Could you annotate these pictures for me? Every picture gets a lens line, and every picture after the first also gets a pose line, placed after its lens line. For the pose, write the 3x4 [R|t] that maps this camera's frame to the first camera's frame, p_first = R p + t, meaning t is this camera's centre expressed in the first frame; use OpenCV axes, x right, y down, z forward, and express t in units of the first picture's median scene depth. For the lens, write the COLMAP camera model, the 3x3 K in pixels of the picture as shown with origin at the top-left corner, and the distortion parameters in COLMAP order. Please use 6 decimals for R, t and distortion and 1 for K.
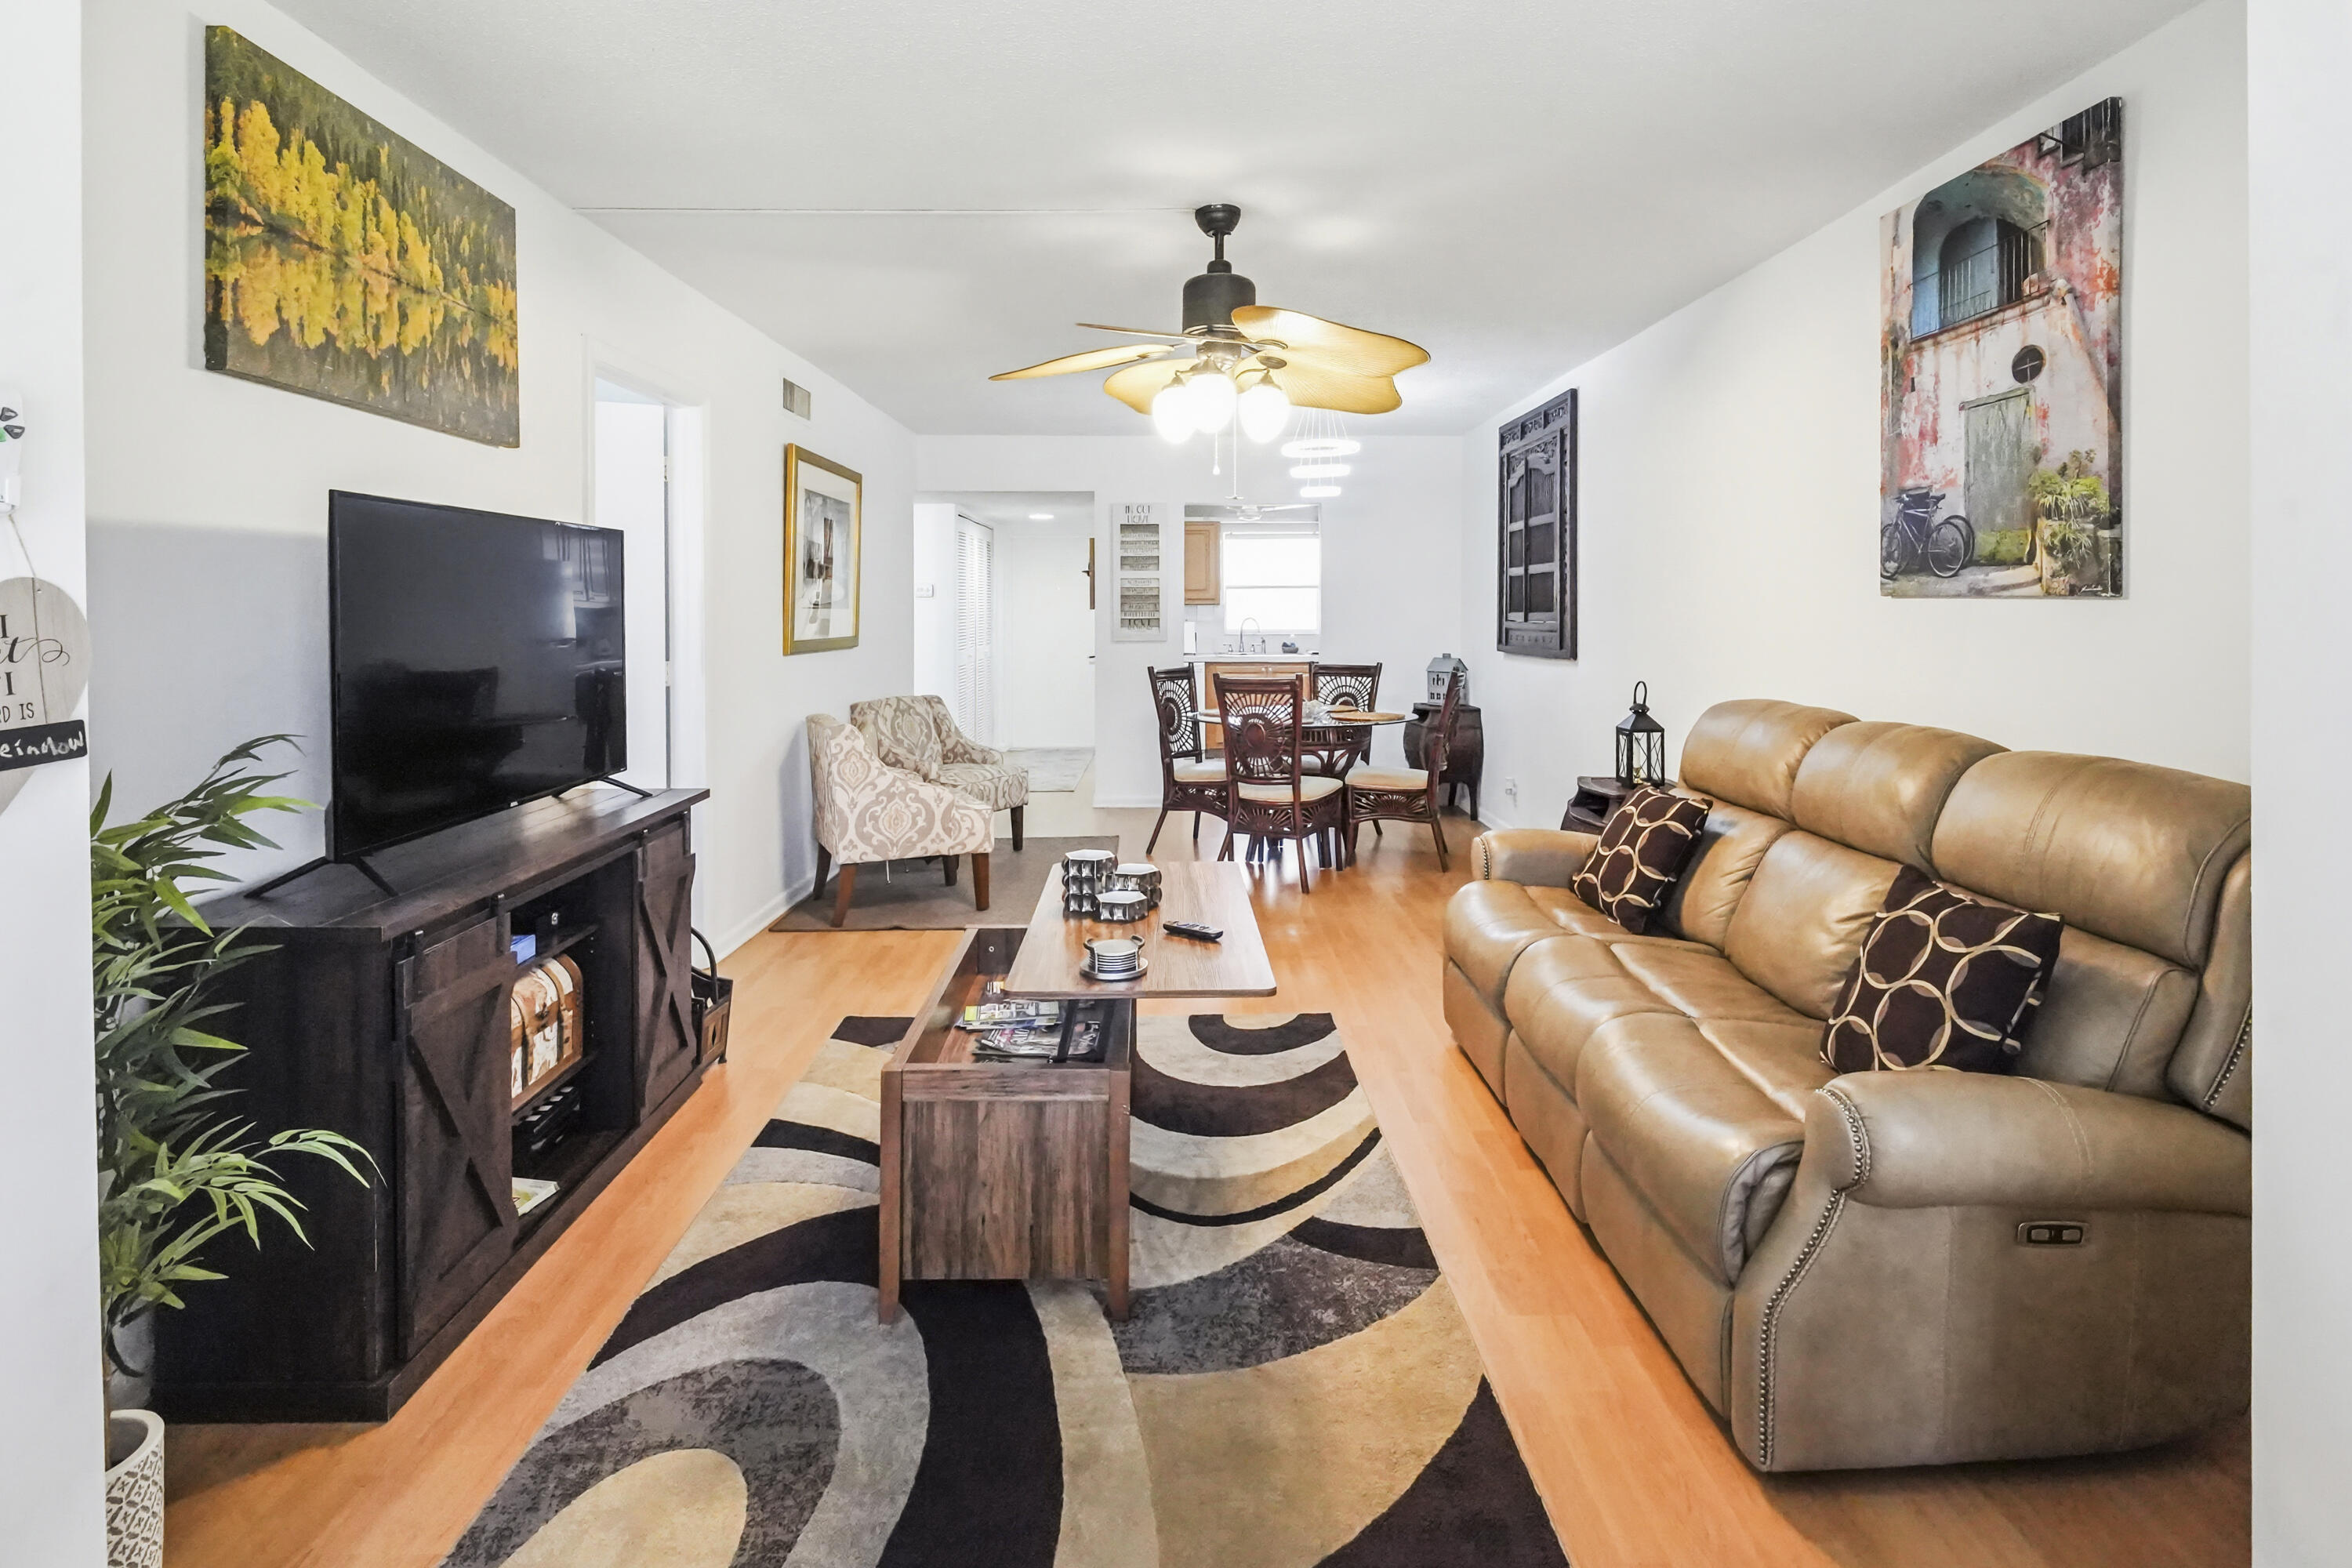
lens RADIAL K [[1111.9, 0, 1181.0], [0, 1111.9, 612.2], [0, 0, 1]] dist [-0.002069, -0.001815]
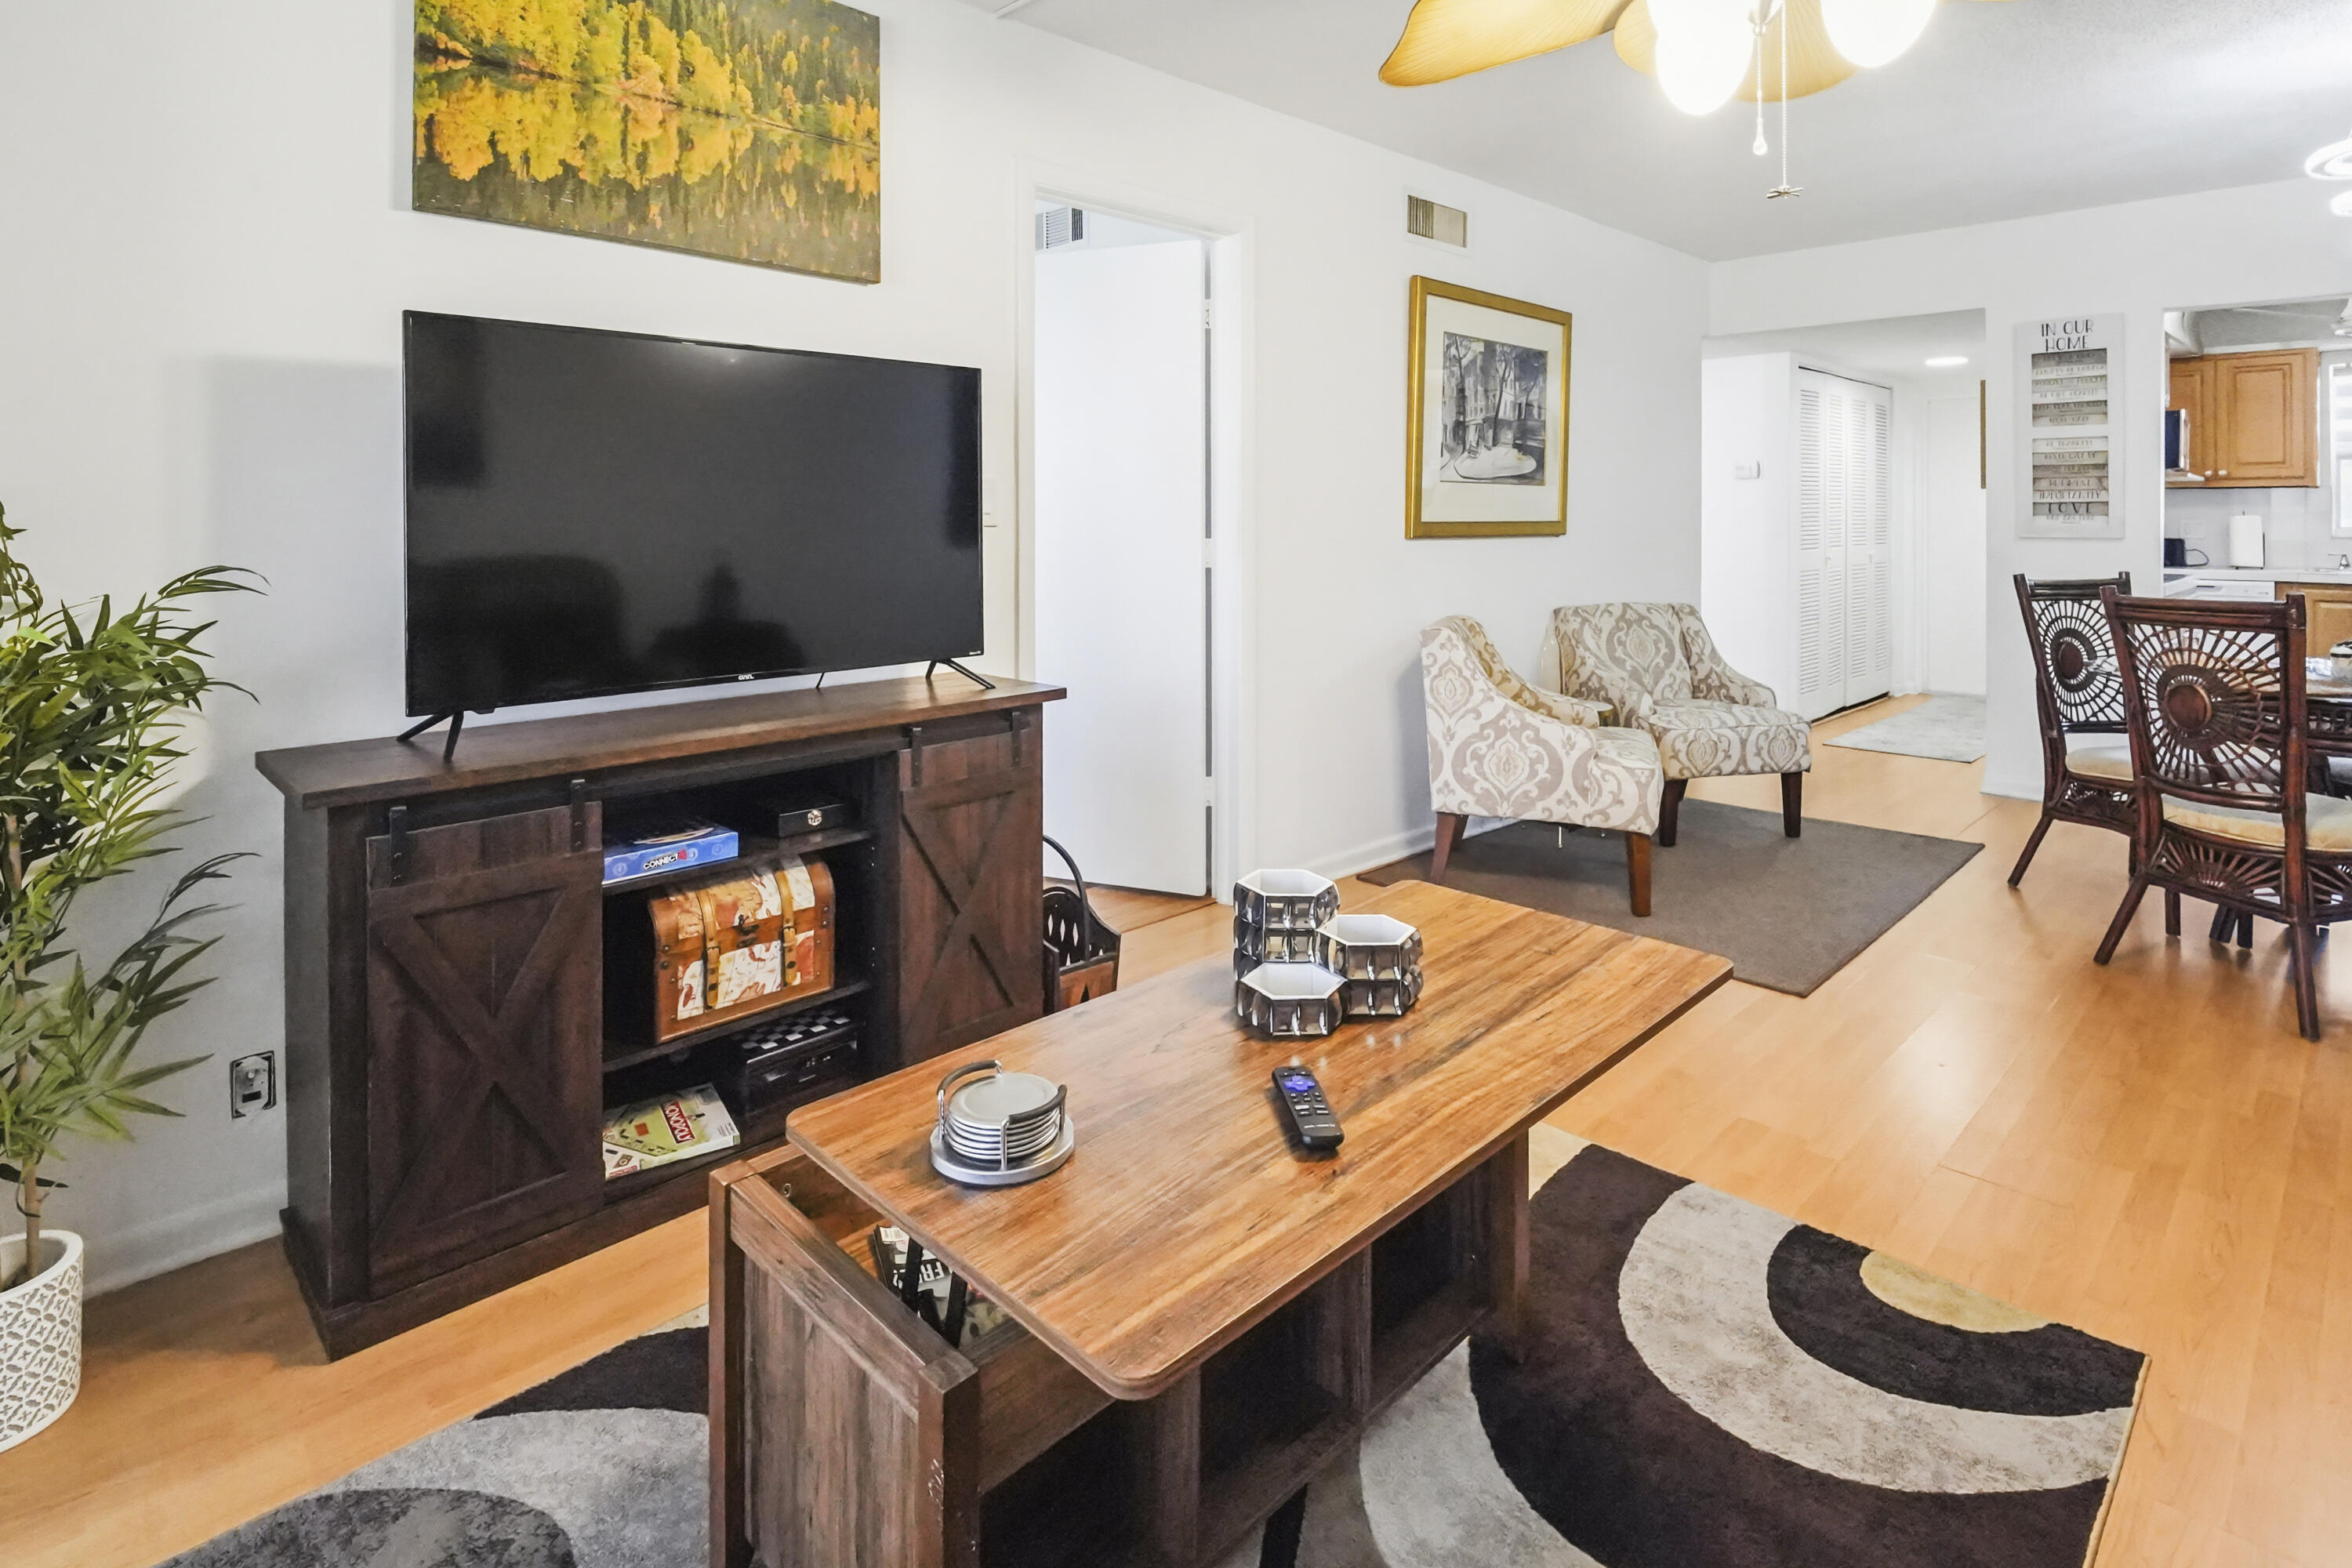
lens RADIAL K [[1171.0, 0, 1201.8], [0, 1171.0, 515.6], [0, 0, 1]] dist [-0.005640, -0.000005]
pose [[0.696287, -0.000466, -0.717763, 0.285426], [-0.001048, 0.999998, -0.001665, 0.045025], [0.717763, 0.001912, 0.696285, 0.581144]]
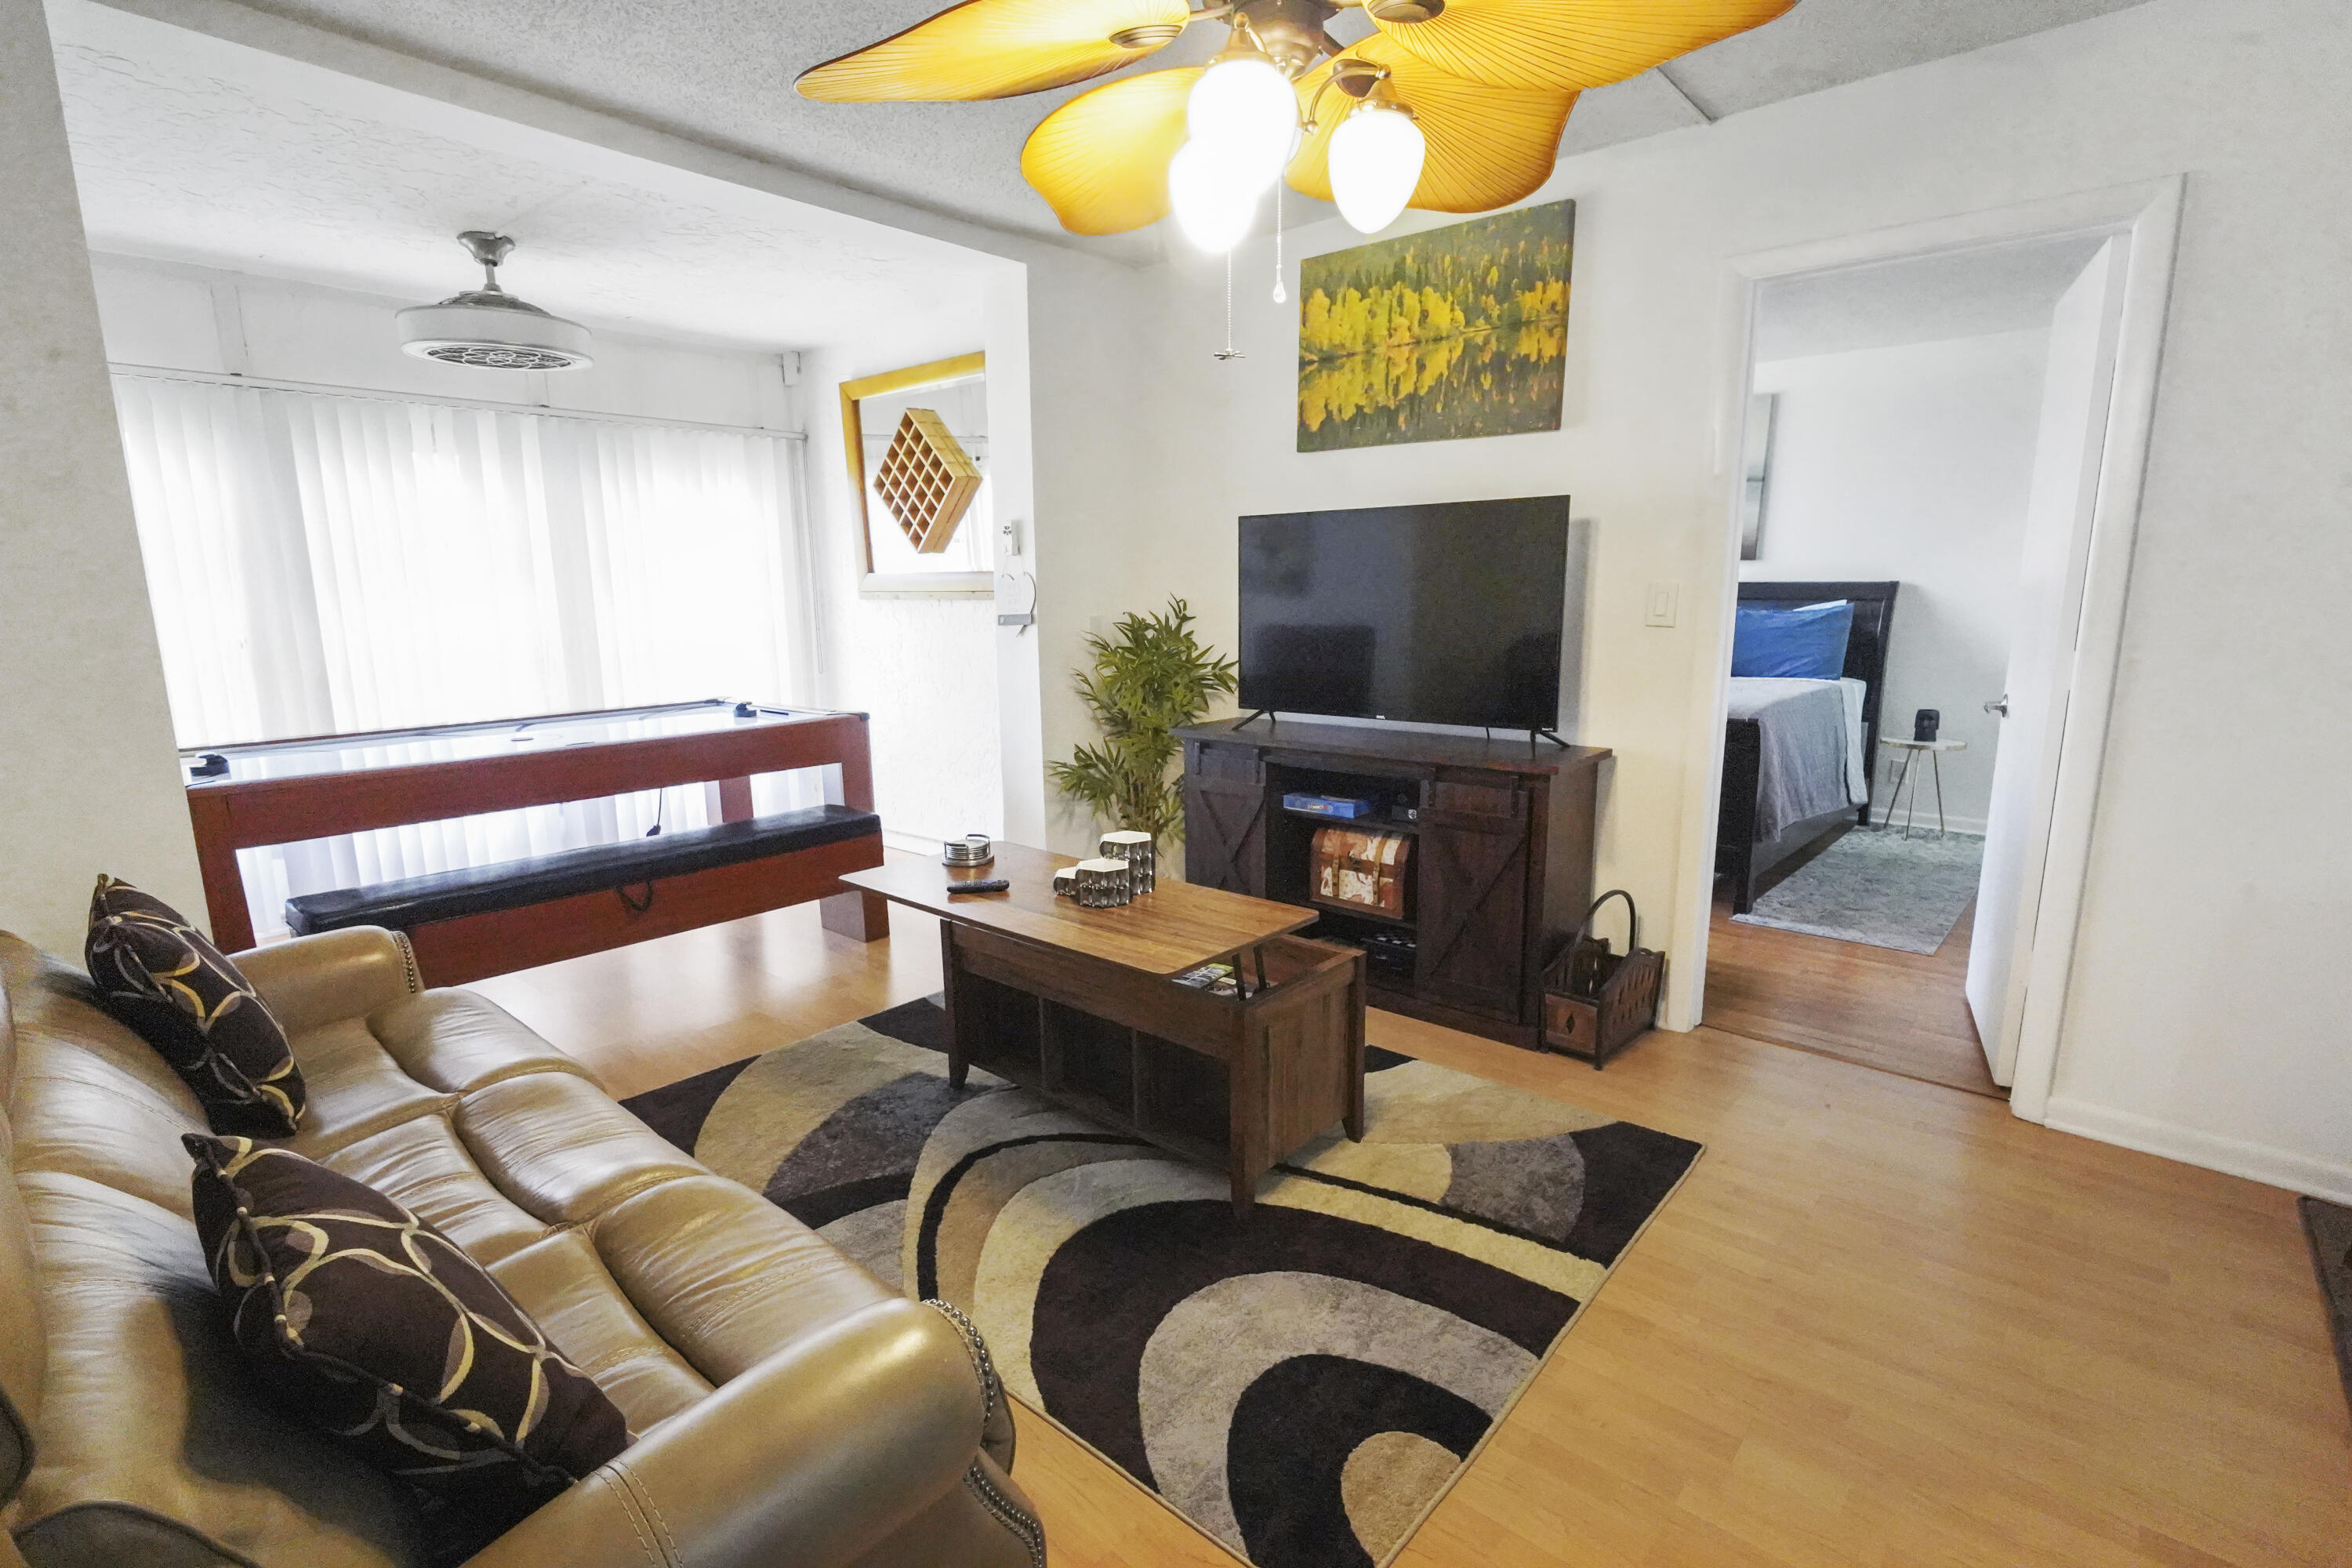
lens RADIAL K [[1111.9, 0, 1194.1], [0, 1111.9, 799.0], [0, 0, 1]] dist [-0.002069, -0.001815]
pose [[-0.665340, 0.148486, -0.731624, 0.574231], [0.005880, 0.981032, 0.193757, -0.000788], [0.746517, 0.124612, -0.653593, 1.653750]]
